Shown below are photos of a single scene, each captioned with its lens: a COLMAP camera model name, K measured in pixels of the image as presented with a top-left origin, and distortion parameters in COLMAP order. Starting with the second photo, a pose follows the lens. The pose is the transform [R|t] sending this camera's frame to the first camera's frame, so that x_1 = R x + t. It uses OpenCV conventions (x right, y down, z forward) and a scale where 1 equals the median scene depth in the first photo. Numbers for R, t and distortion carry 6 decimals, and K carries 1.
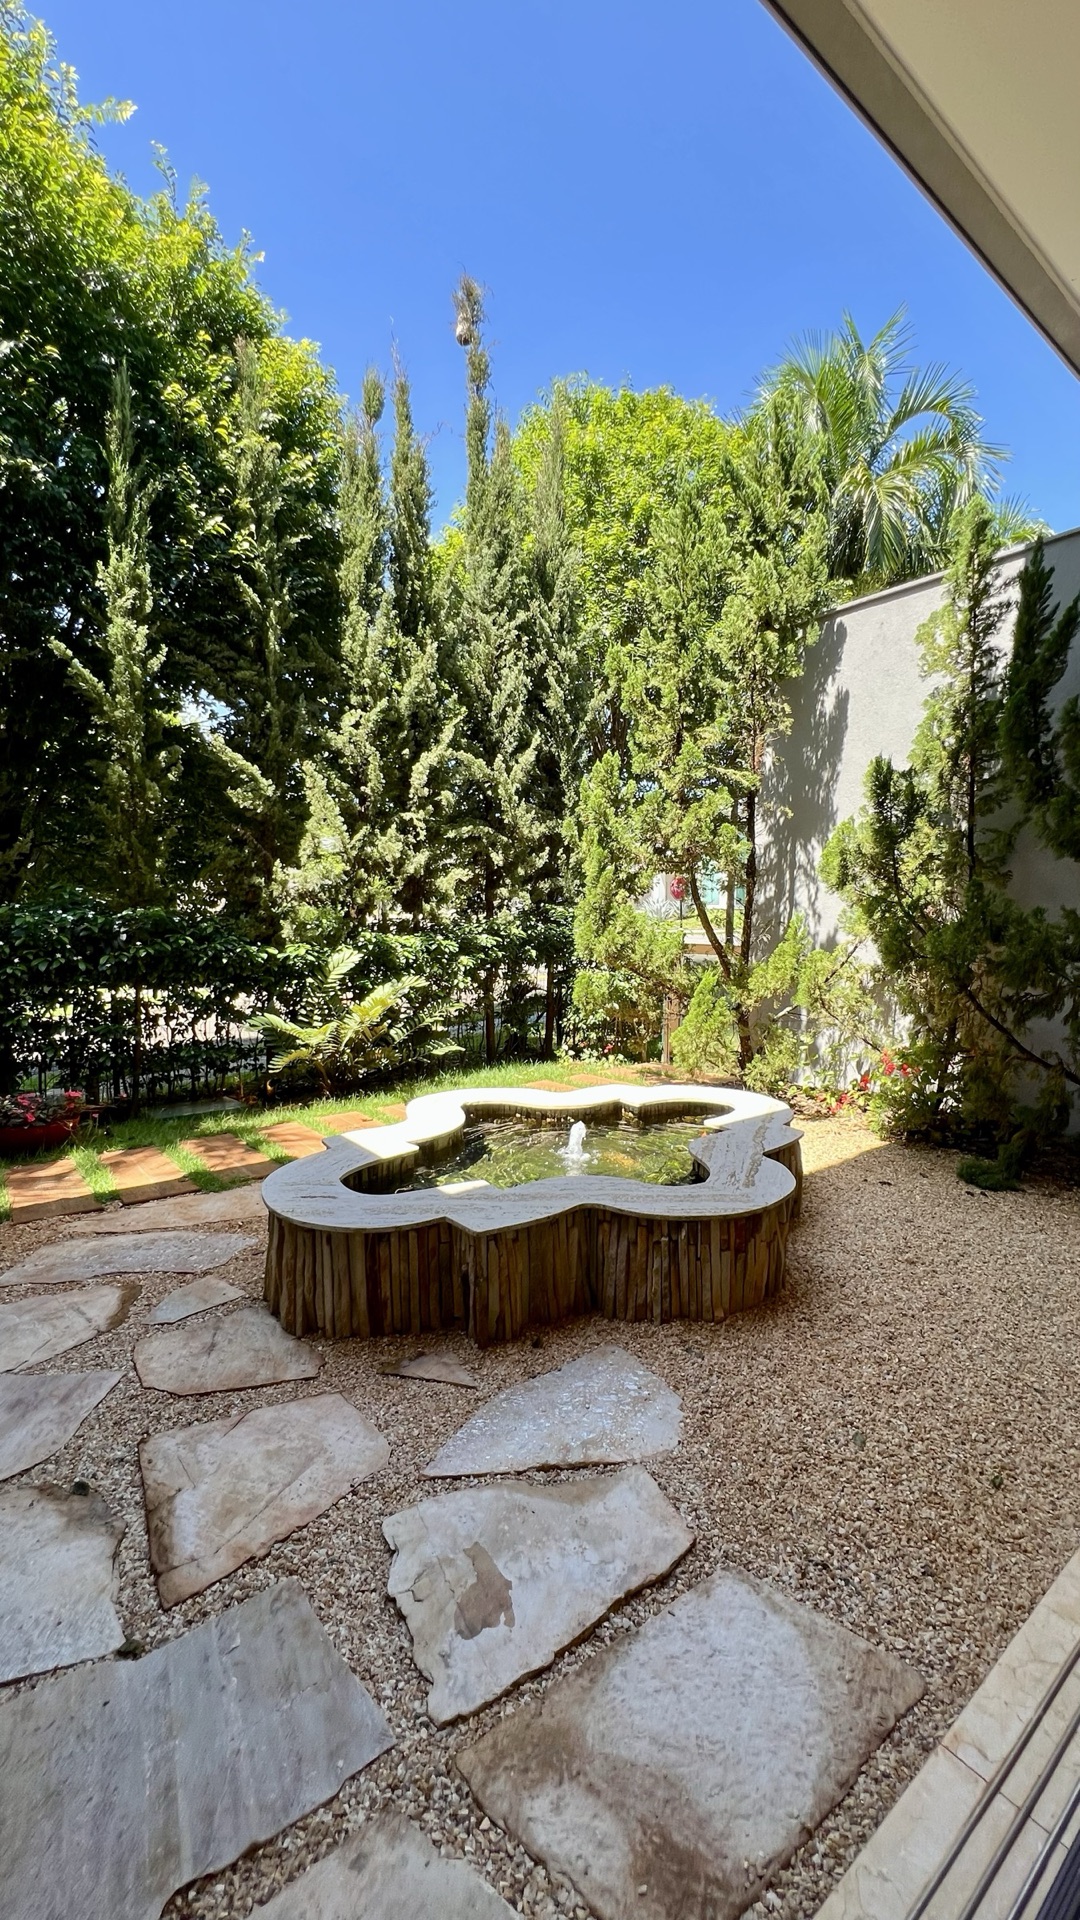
lens RADIAL K [[772.2, 0, 543.6], [0, 772.2, 956.5], [0, 0, 1]] dist [-0.003218, 0.001394]
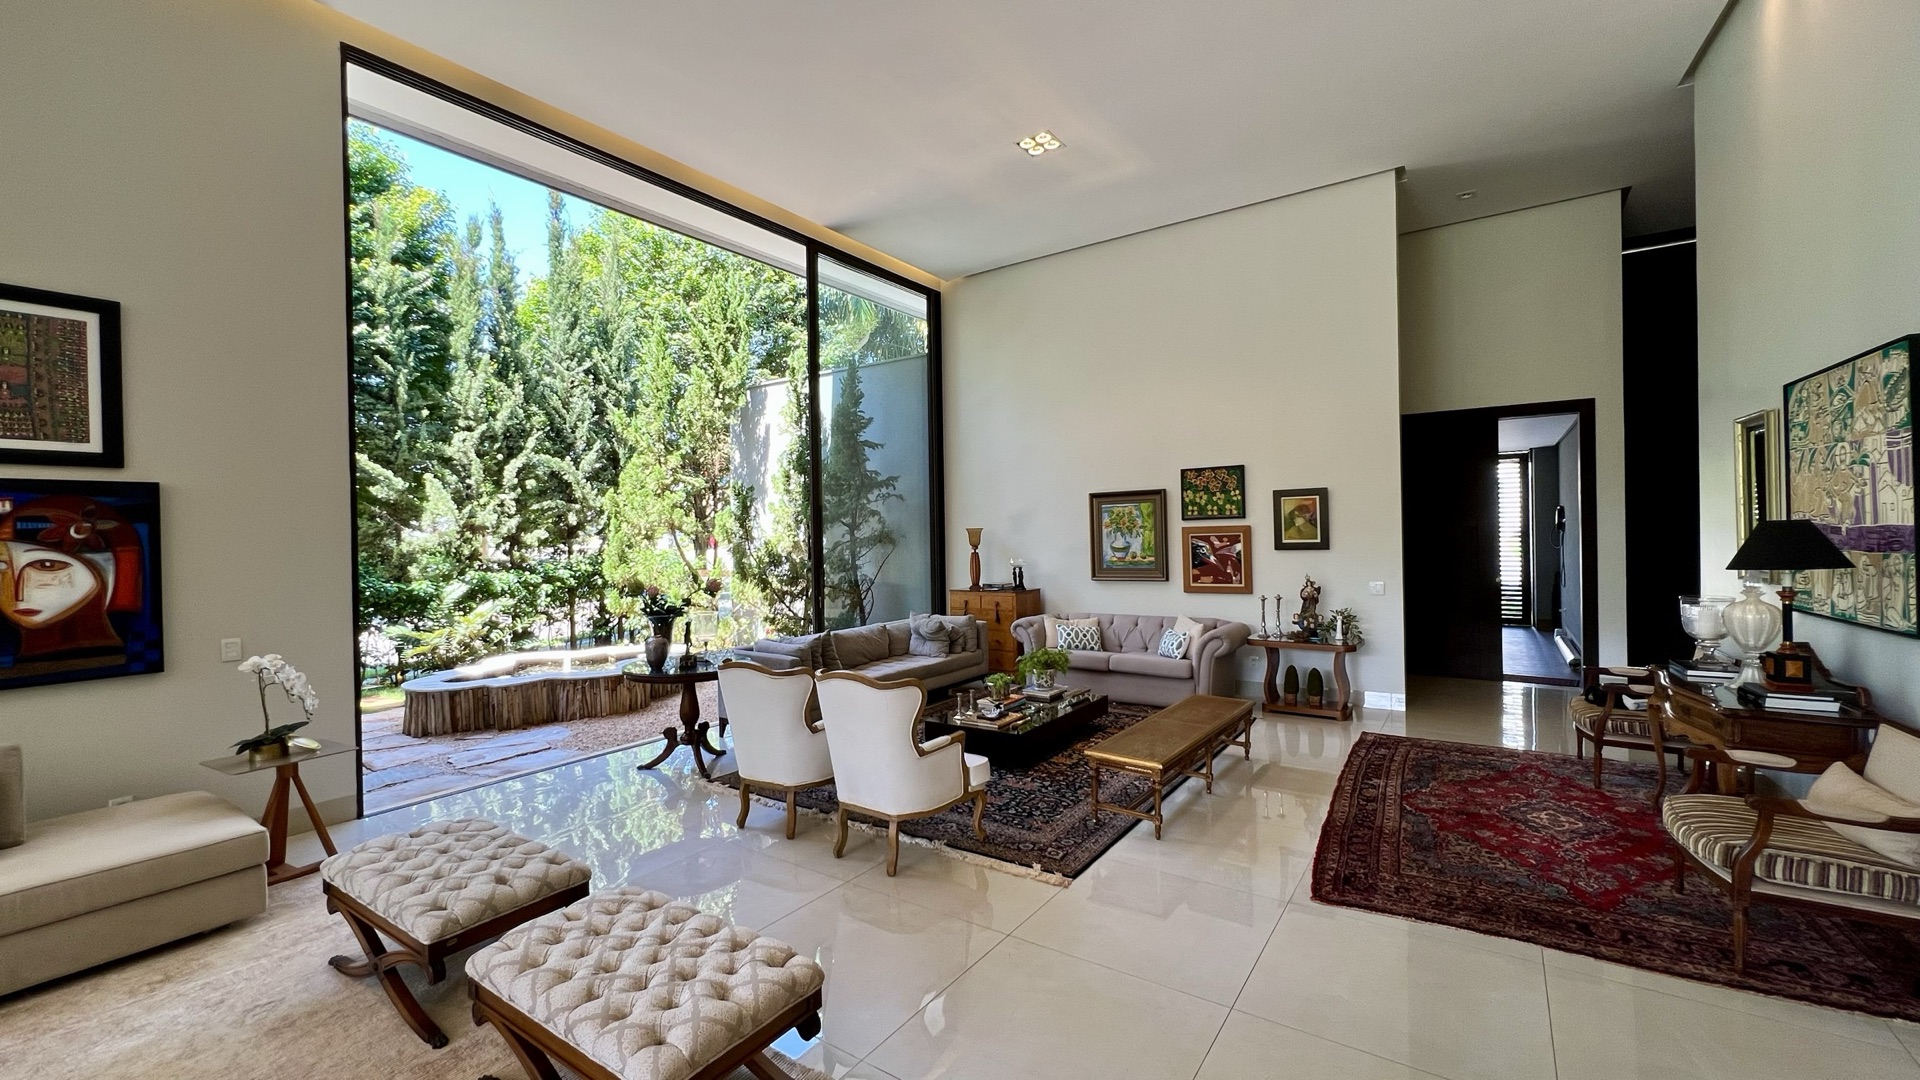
lens RADIAL K [[769.9, 0, 956.6], [0, 769.9, 535.1], [0, 0, 1]] dist [-0.003520, 0.001621]
pose [[0.956361, -0.025527, 0.291070, 0.285813], [0.042091, 0.997822, -0.050788, 0.016505], [-0.289140, 0.060824, 0.955353, -0.860640]]
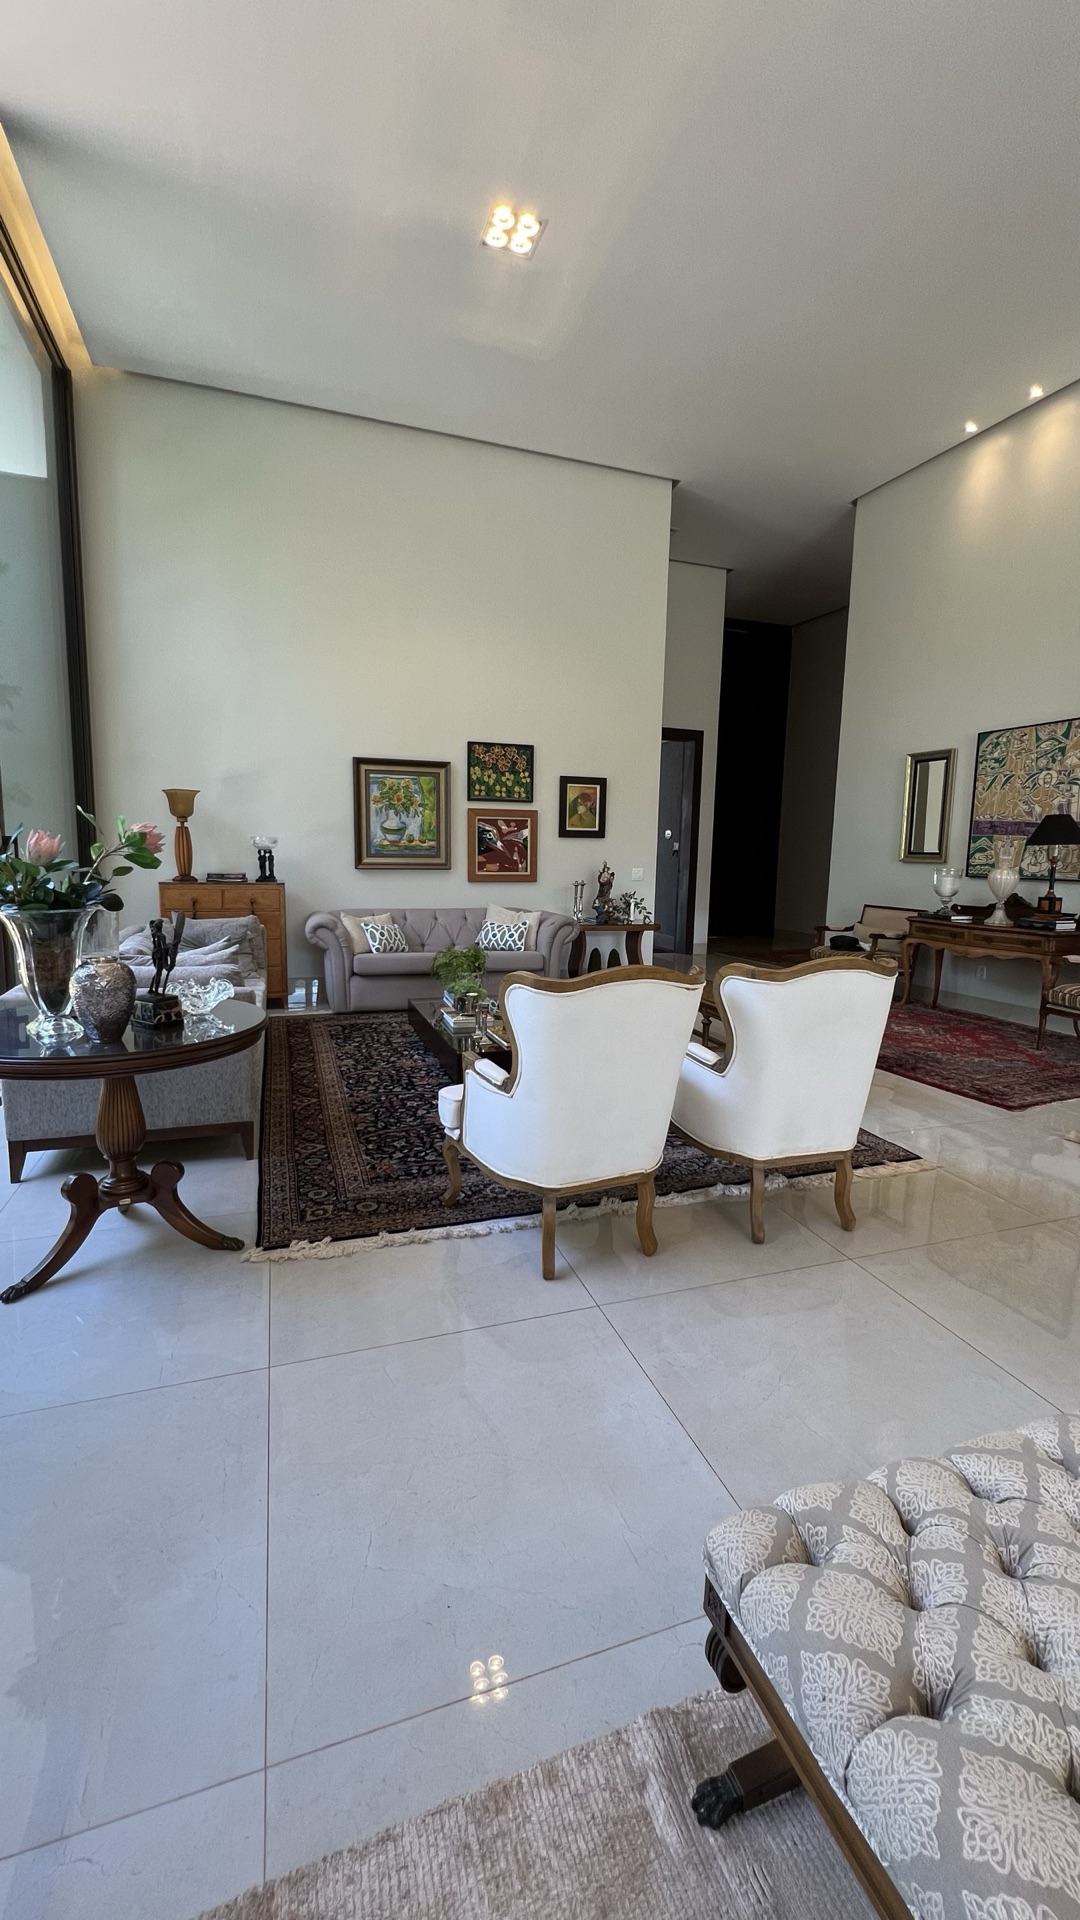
lens RADIAL K [[769.9, 0, 541.5], [0, 769.9, 958.9], [0, 0, 1]] dist [-0.003520, 0.001621]
pose [[0.327931, -0.130794, 0.935604, -0.041254], [0.034685, 0.991369, 0.126432, 0.035082], [-0.944065, -0.009009, 0.329637, -0.232147]]
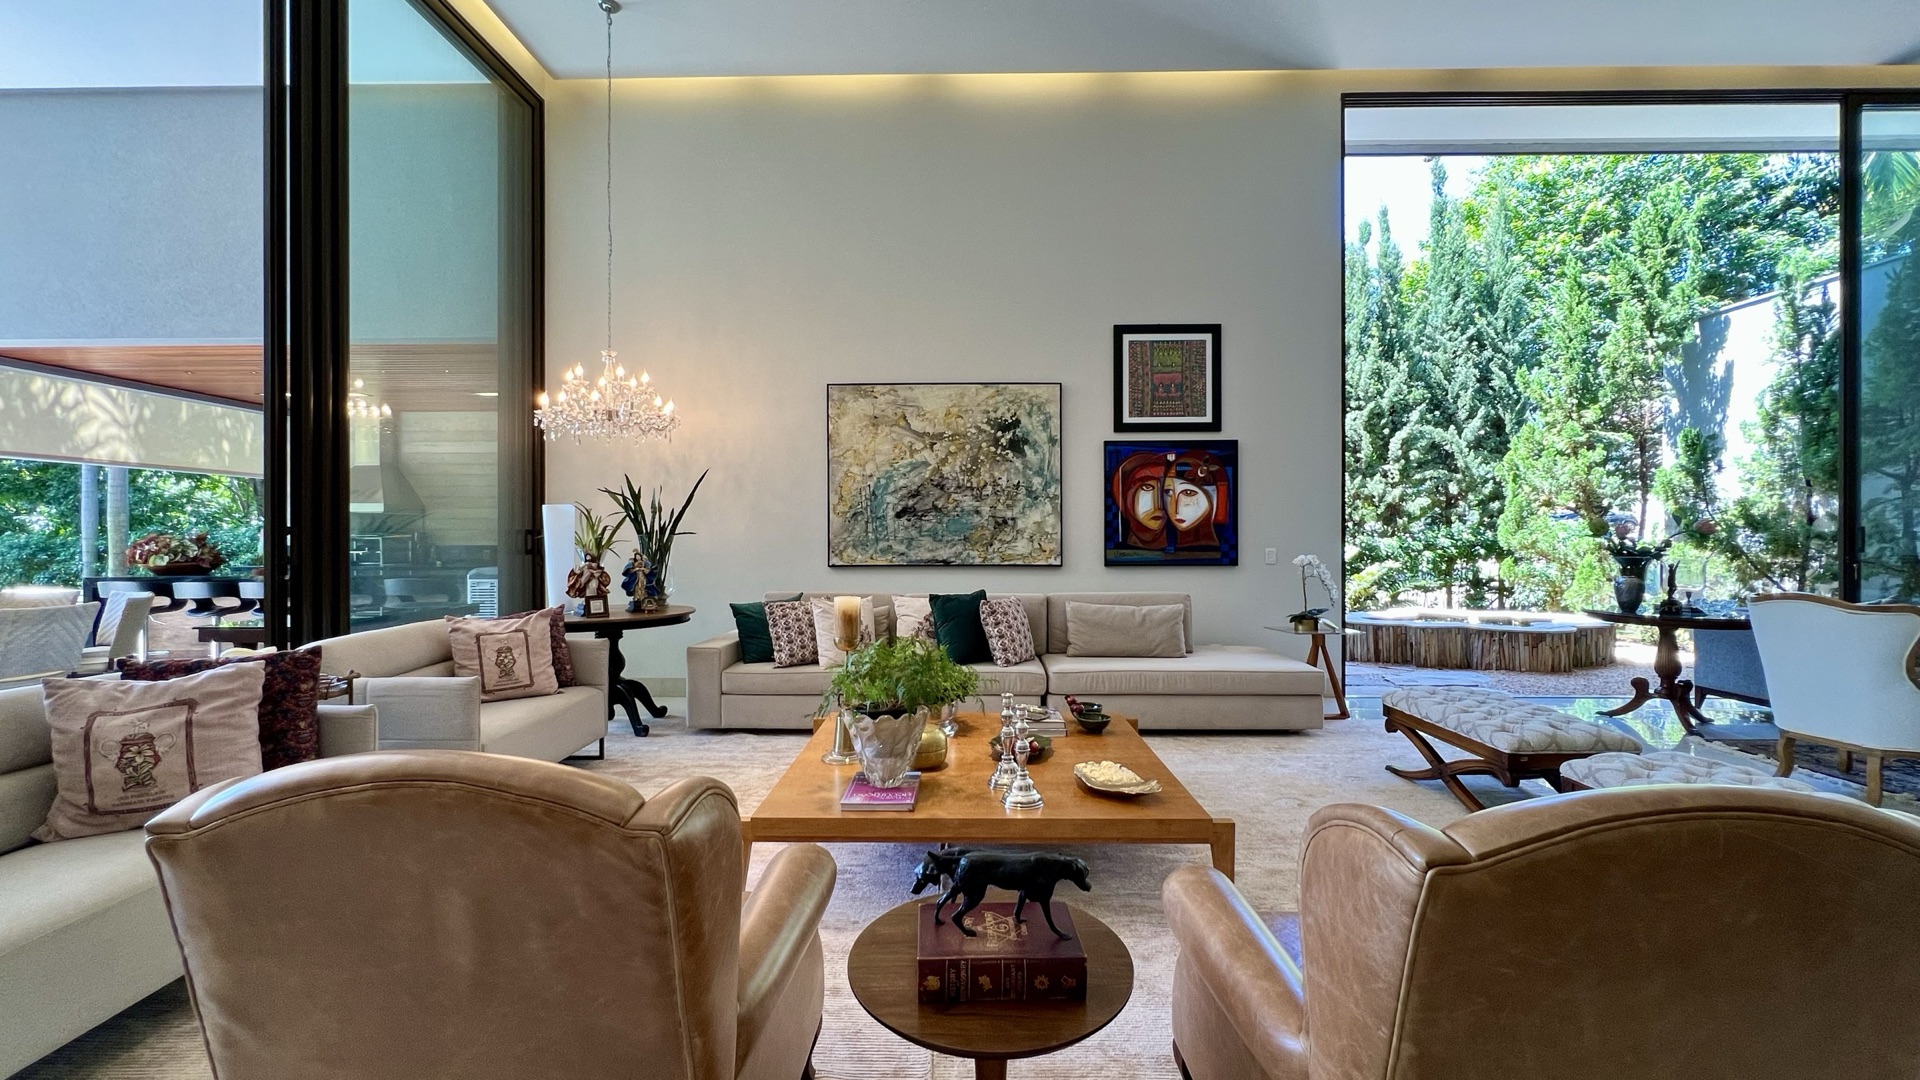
lens RADIAL K [[769.9, 0, 957.9], [0, 769.9, 533.7], [0, 0, 1]] dist [-0.003520, 0.001621]
pose [[0.777794, -0.009467, -0.628448, 0.171158], [-0.030043, 0.998184, -0.052220, 0.089752], [0.627801, 0.059497, 0.776097, -1.018599]]
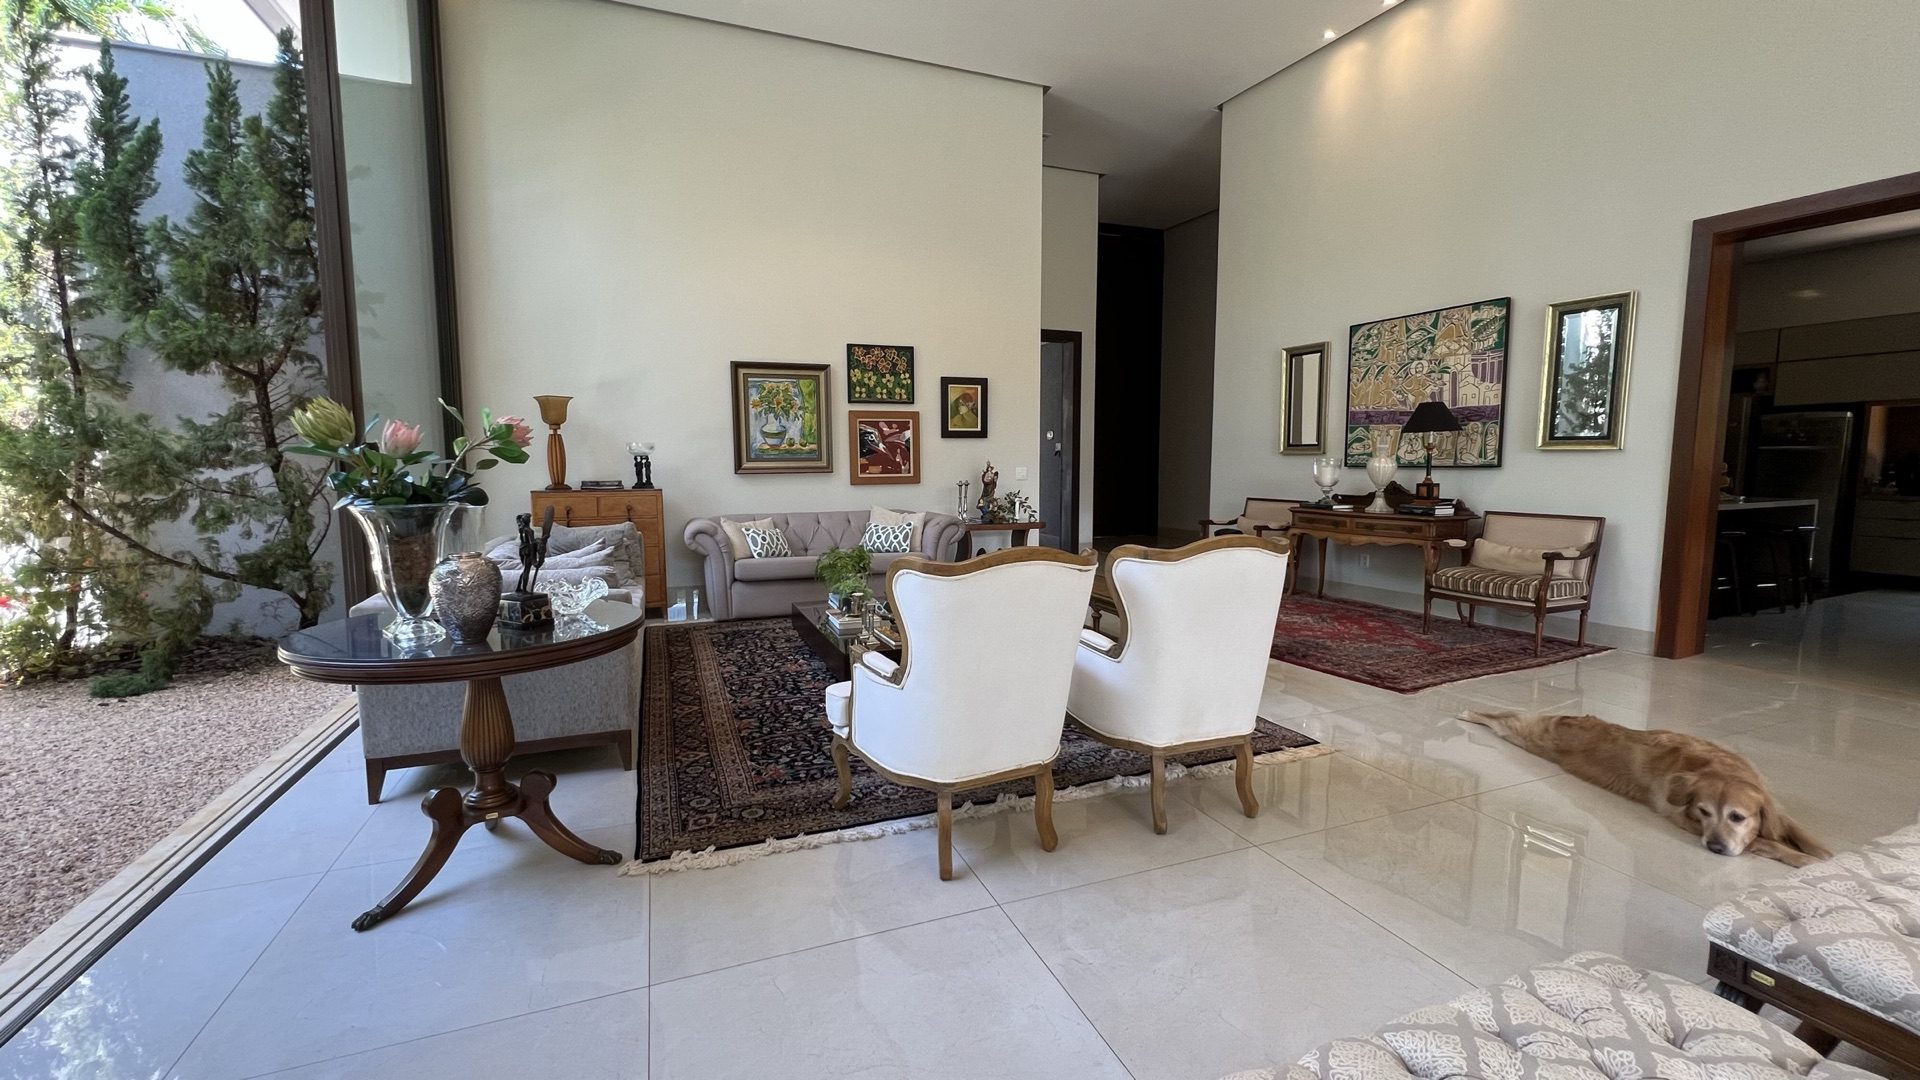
lens RADIAL K [[772.2, 0, 955.8], [0, 772.2, 537.5], [0, 0, 1]] dist [-0.003218, 0.001394]
pose [[0.288155, -0.101928, 0.952144, -0.033730], [0.058351, 0.994340, 0.088785, 0.047931], [-0.955804, 0.029975, 0.292471, -0.227121]]
